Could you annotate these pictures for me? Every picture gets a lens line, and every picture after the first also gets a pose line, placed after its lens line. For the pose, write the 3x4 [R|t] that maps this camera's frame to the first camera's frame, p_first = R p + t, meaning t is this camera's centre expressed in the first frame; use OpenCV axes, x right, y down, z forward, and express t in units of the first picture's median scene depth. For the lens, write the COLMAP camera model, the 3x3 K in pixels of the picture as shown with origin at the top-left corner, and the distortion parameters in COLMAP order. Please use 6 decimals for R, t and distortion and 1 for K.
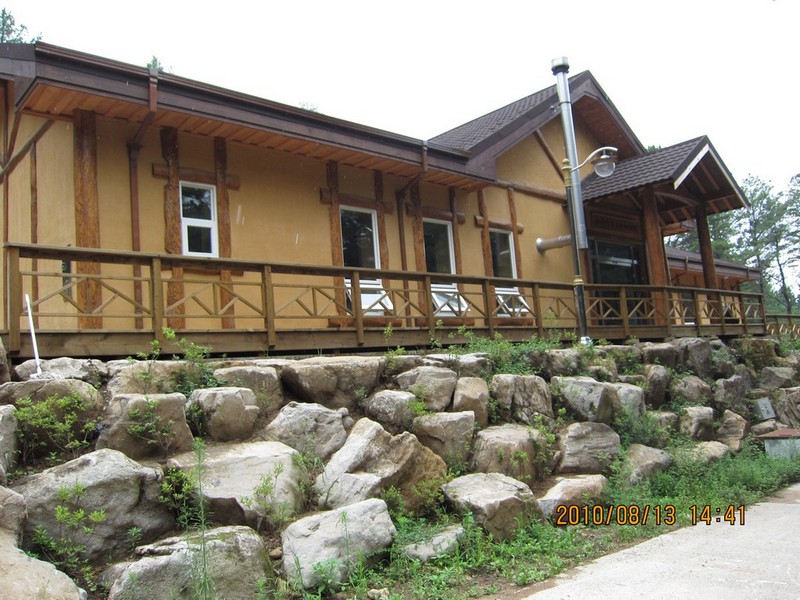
lens RADIAL K [[666.7, 0, 397.2], [0, 666.7, 299.3], [0, 0, 1]] dist [-0.058129, 0.027213]
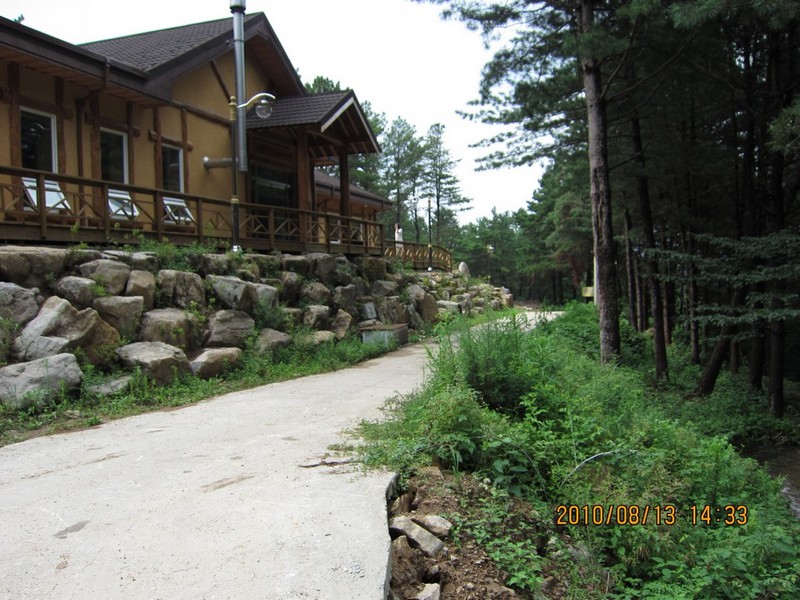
lens RADIAL K [[666.7, 0, 395.2], [0, 666.7, 302.2], [0, 0, 1]] dist [-0.058129, 0.027213]
pose [[0.878784, 0.034901, 0.475942, -0.043680], [-0.101369, 0.988214, 0.114704, -0.011839], [-0.466329, -0.149046, 0.871965, -0.233385]]
